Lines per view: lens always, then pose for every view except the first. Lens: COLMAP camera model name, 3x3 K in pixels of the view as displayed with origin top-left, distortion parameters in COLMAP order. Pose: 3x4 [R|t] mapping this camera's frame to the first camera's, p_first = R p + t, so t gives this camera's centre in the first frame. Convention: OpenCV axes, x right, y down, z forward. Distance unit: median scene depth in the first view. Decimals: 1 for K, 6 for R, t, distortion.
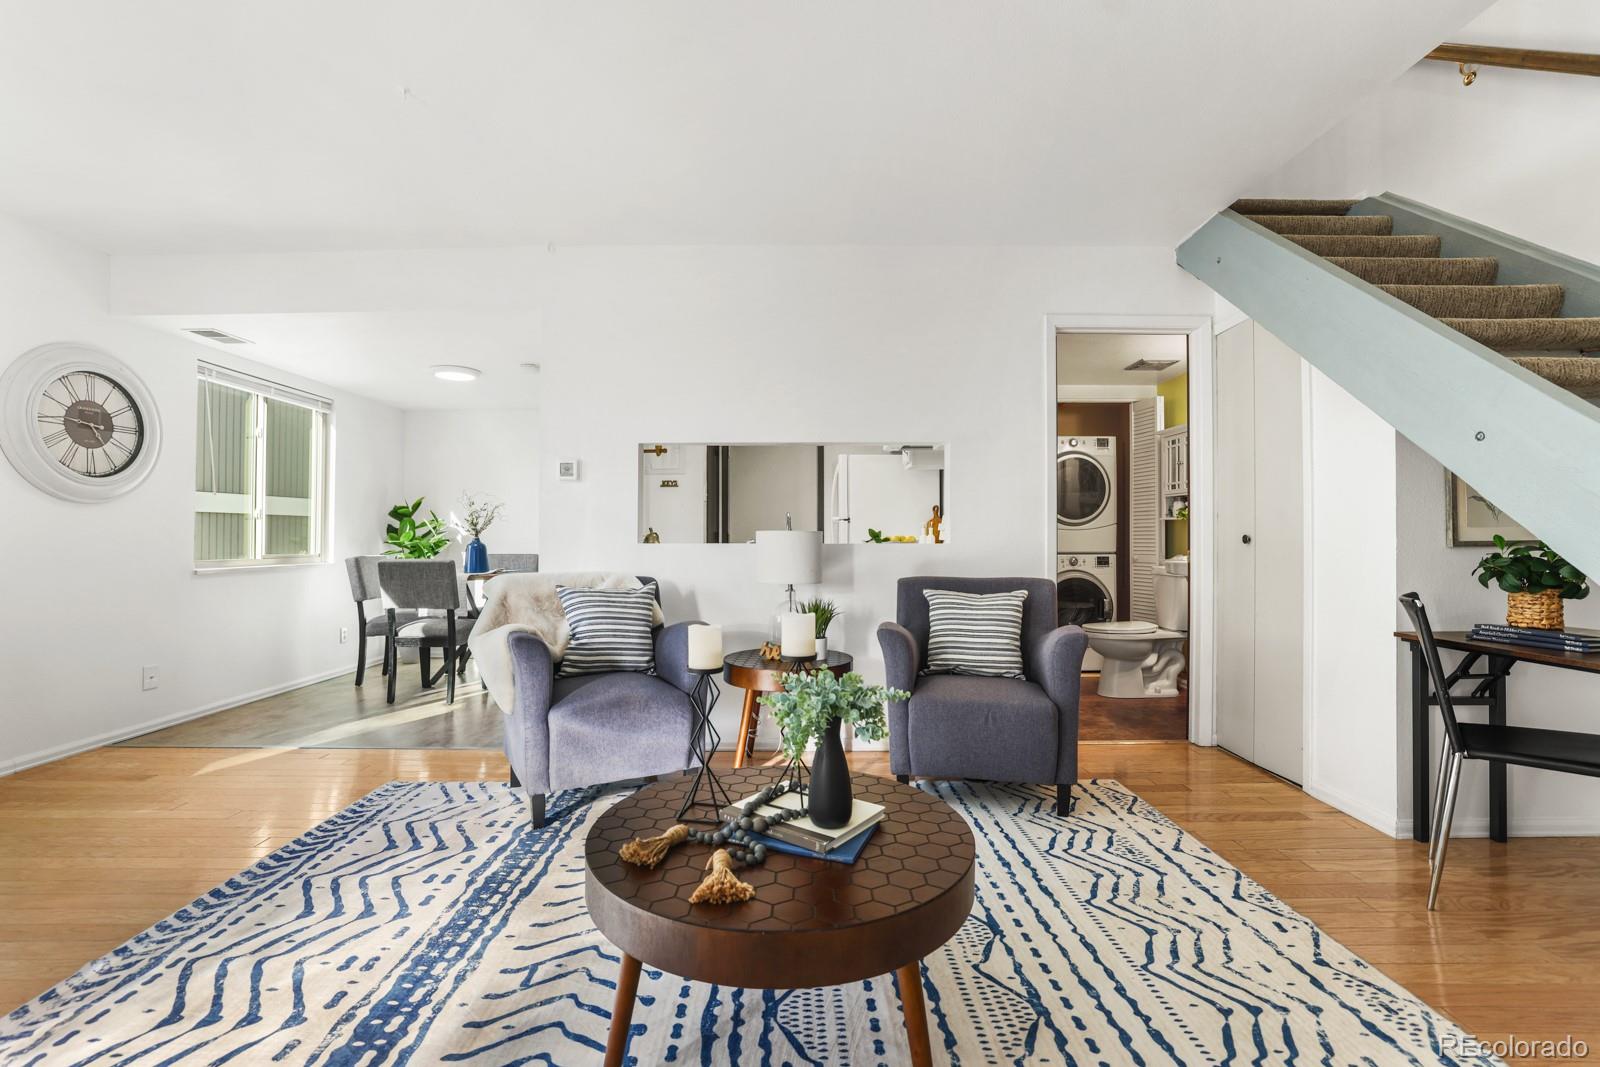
lens RADIAL K [[694.4, 0, 790.8], [0, 694.4, 538.5], [0, 0, 1]] dist [-0.048407, 0.017203]
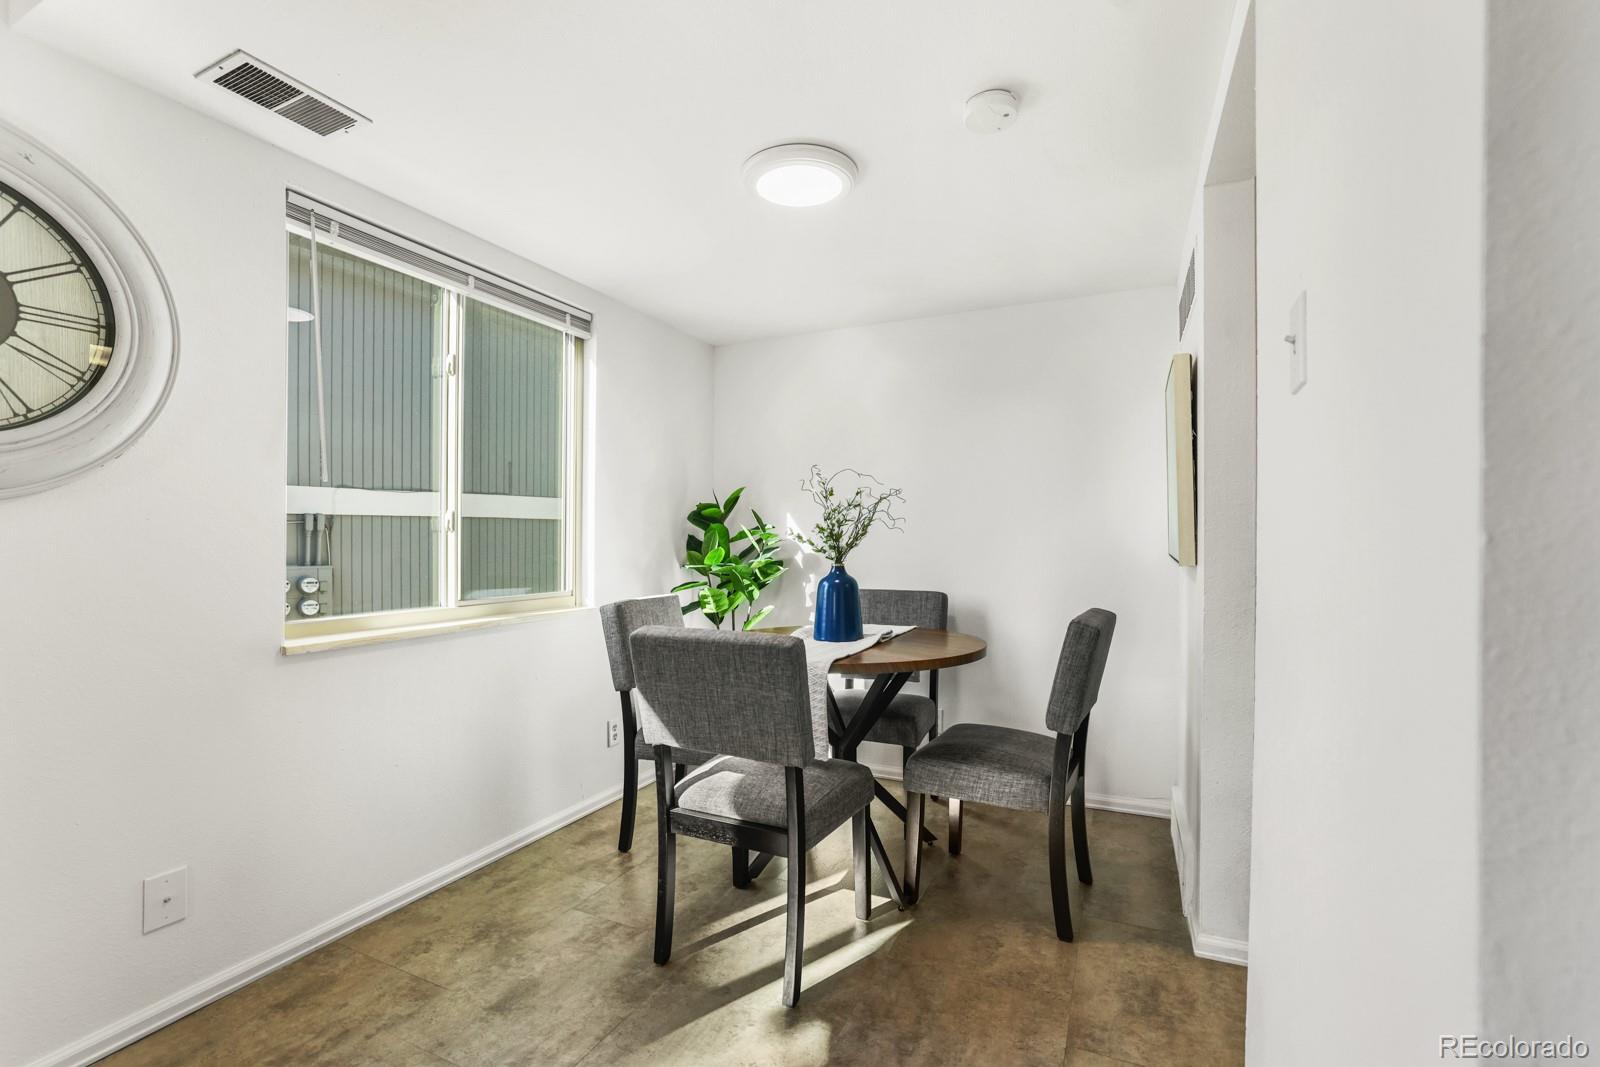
lens RADIAL K [[707.7, 0, 798.2], [0, 707.7, 541.1], [0, 0, 1]] dist [-0.045200, 0.013228]
pose [[0.908299, -0.000634, -0.418322, -0.418278], [0.001964, 0.999994, 0.002749, -0.028413], [0.418318, -0.003319, 0.908295, 0.820072]]
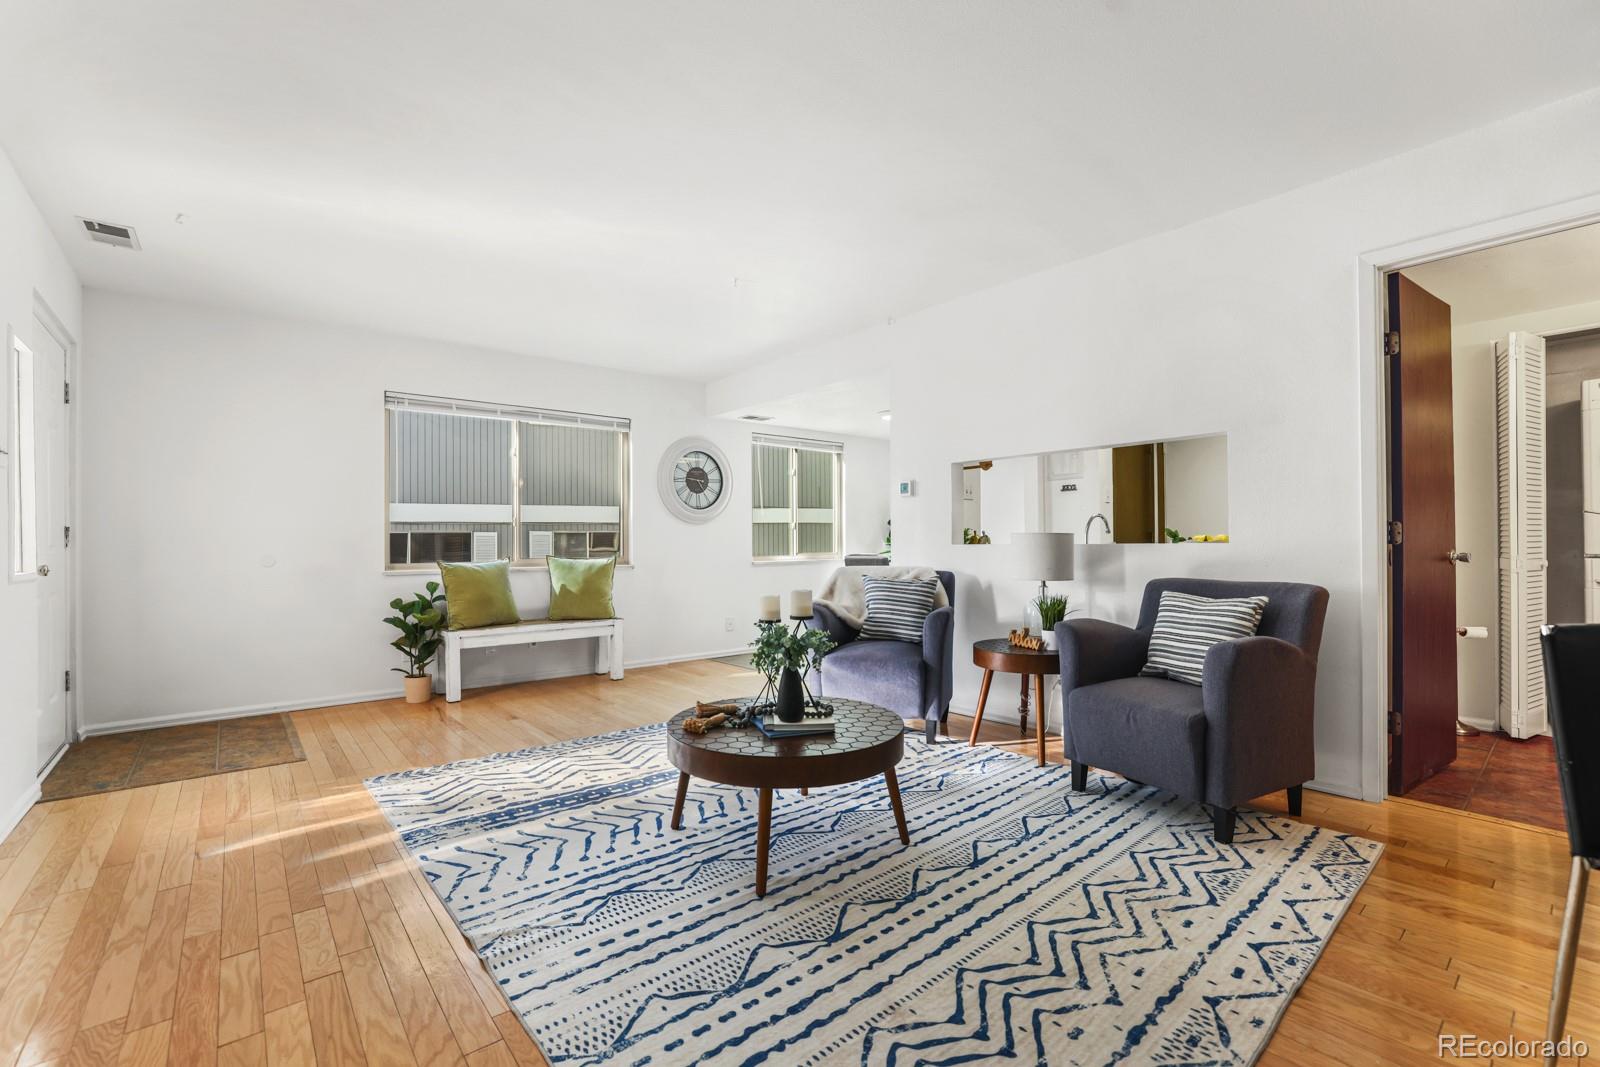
lens RADIAL K [[694.4, 0, 790.8], [0, 694.4, 538.5], [0, 0, 1]] dist [-0.048407, 0.017203]
pose [[0.641843, -0.009255, -0.766780, 0.537820], [0.010137, 0.999942, -0.003584, -0.001967], [0.766769, -0.005473, 0.641900, -0.014414]]
